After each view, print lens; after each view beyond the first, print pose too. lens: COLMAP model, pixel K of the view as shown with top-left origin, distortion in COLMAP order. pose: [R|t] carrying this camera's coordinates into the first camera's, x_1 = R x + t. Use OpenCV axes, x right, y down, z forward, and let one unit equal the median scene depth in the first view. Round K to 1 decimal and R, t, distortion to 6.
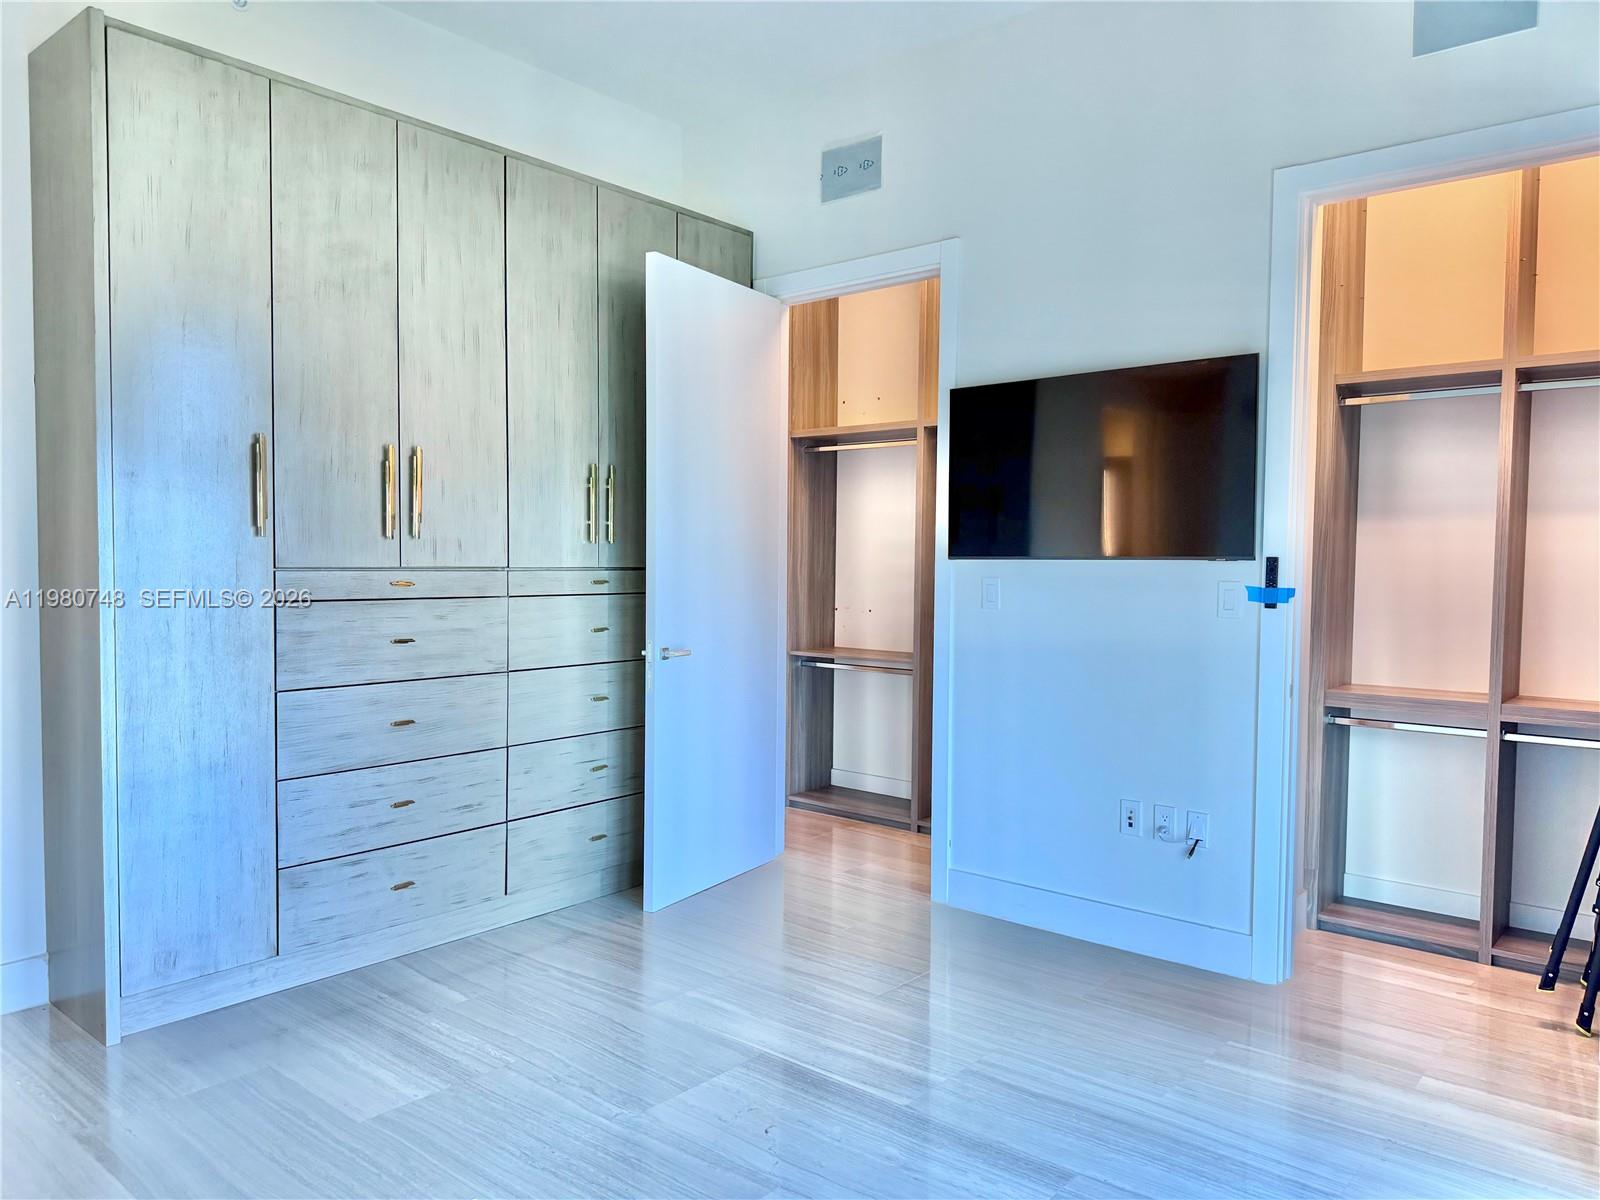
lens RADIAL K [[1124.2, 0, 806.5], [0, 1124.2, 605.4], [0, 0, 1]] dist [0.045794, -0.049069]
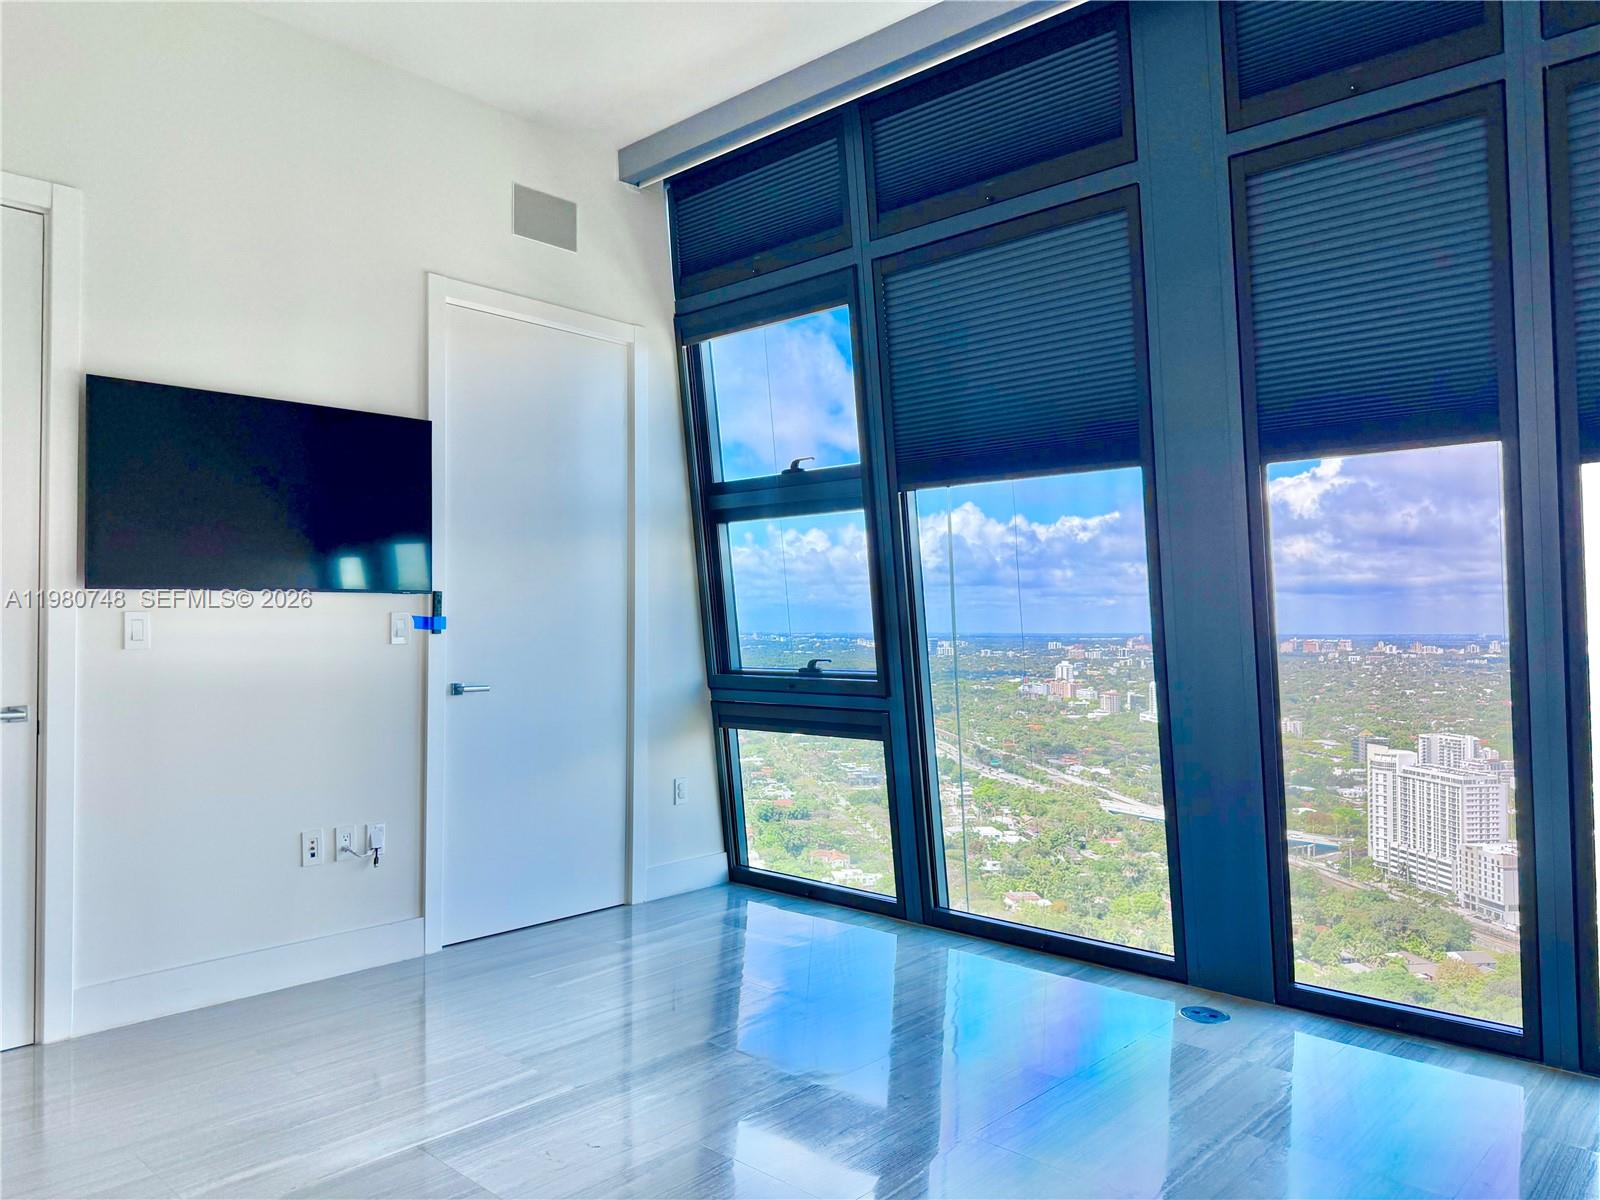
lens RADIAL K [[1124.2, 0, 786.5], [0, 1124.2, 595.4], [0, 0, 1]] dist [0.045794, -0.049069]
pose [[0.056761, 0.016265, 0.998255, -0.767183], [0.044481, 0.998833, -0.018803, 0.000653], [-0.997396, 0.045471, 0.055971, 0.555120]]
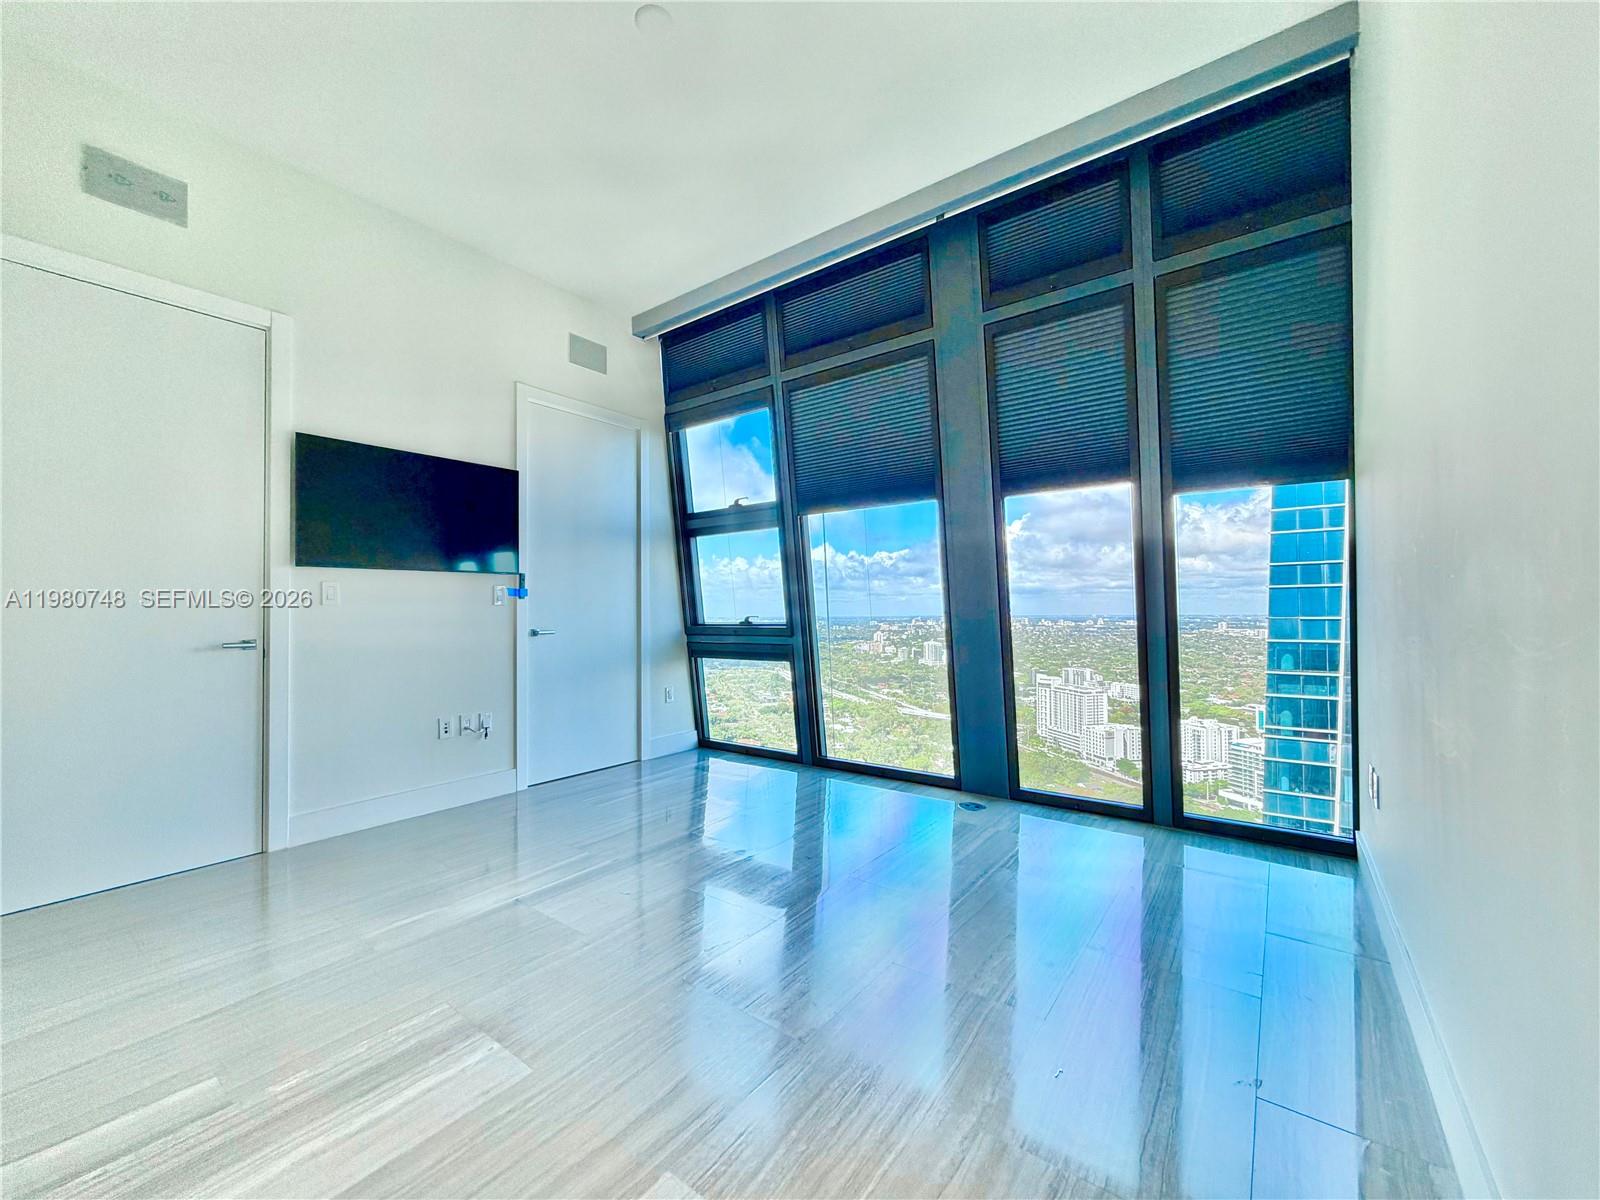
lens RADIAL K [[634.8, 0, 790.1], [0, 634.8, 597.5], [0, 0, 1]] dist [0.000877, -0.000307]
pose [[-0.047484, 0.014590, 0.998765, -0.729566], [0.049684, 0.998690, -0.012226, 0.037047], [-0.997636, 0.049043, -0.048146, 0.577538]]
